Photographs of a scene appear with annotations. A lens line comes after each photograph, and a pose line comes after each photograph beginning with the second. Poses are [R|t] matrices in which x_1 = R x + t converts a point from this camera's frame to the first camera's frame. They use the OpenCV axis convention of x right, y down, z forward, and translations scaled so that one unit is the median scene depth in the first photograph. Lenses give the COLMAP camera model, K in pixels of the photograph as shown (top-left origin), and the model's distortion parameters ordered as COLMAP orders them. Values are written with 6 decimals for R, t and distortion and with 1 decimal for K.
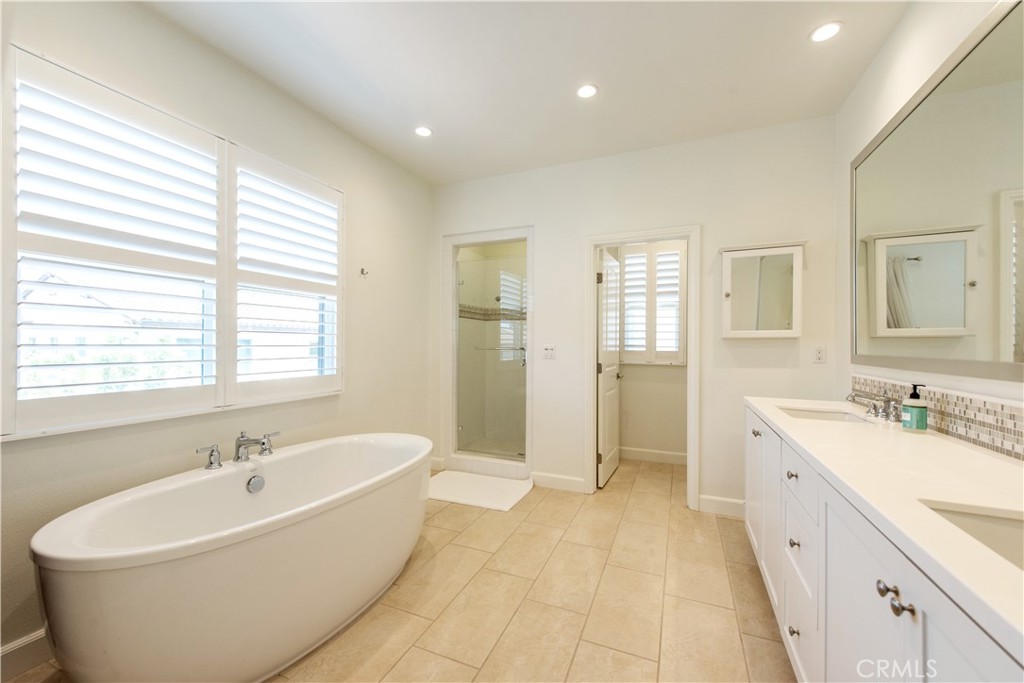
lens RADIAL K [[403.5, 0, 509.6], [0, 403.5, 343.2], [0, 0, 1]] dist [0.006788, -0.001441]
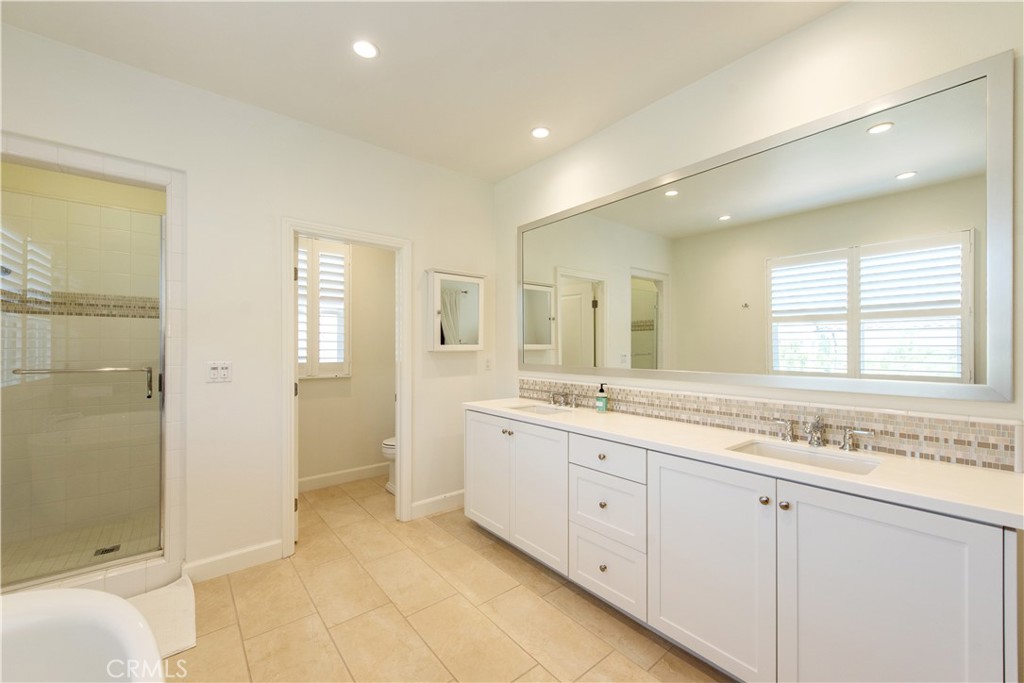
lens RADIAL K [[403.5, 0, 513.7], [0, 403.5, 345.2], [0, 0, 1]] dist [0.006788, -0.001441]
pose [[0.444716, 0.001236, 0.895671, -0.361828], [-0.003080, 0.999995, 0.000149, -0.031133], [-0.895666, -0.002824, 0.444717, 0.340562]]
